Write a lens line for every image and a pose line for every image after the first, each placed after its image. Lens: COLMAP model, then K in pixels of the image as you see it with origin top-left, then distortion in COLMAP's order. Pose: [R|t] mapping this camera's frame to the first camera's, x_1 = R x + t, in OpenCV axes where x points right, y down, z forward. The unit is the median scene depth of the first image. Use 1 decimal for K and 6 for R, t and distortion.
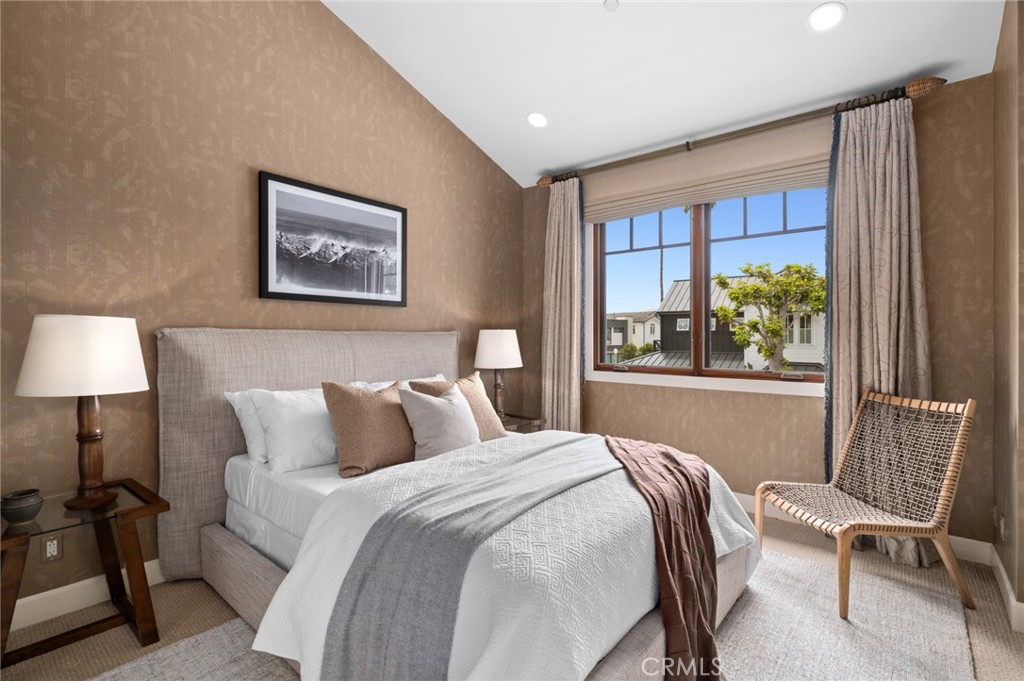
lens RADIAL K [[475.8, 0, 507.3], [0, 475.8, 340.5], [0, 0, 1]] dist [0.001918, -0.000773]
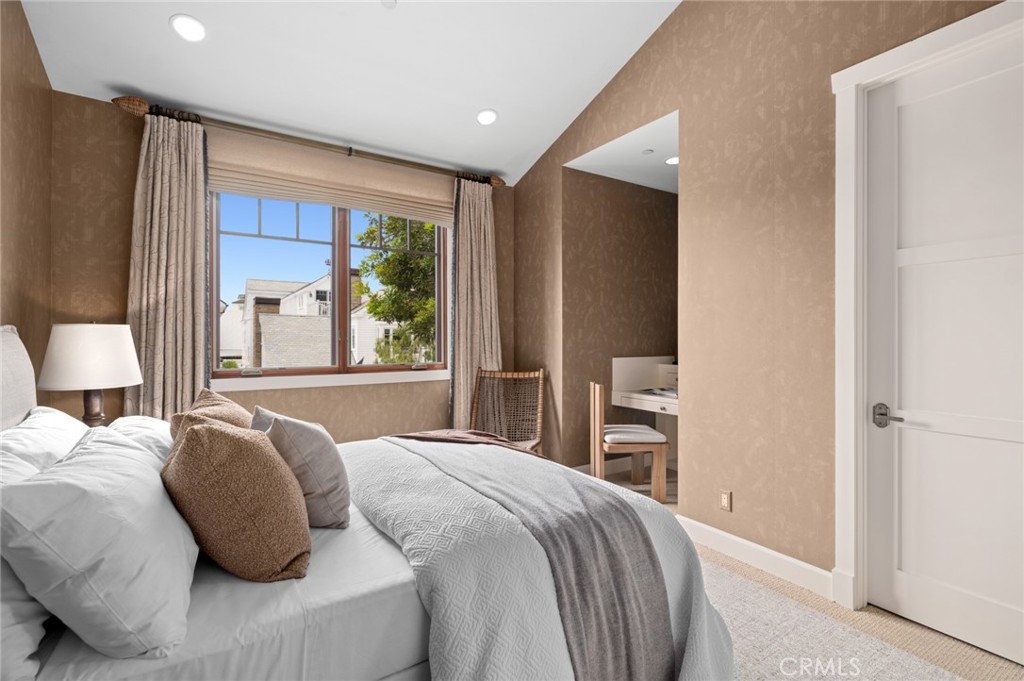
lens RADIAL K [[475.8, 0, 508.6], [0, 475.8, 336.4], [0, 0, 1]] dist [0.001918, -0.000773]
pose [[0.288220, -0.000703, 0.957564, -0.507354], [0.013141, 0.999908, -0.003221, 0.002226], [-0.957474, 0.013512, 0.288203, 0.370349]]
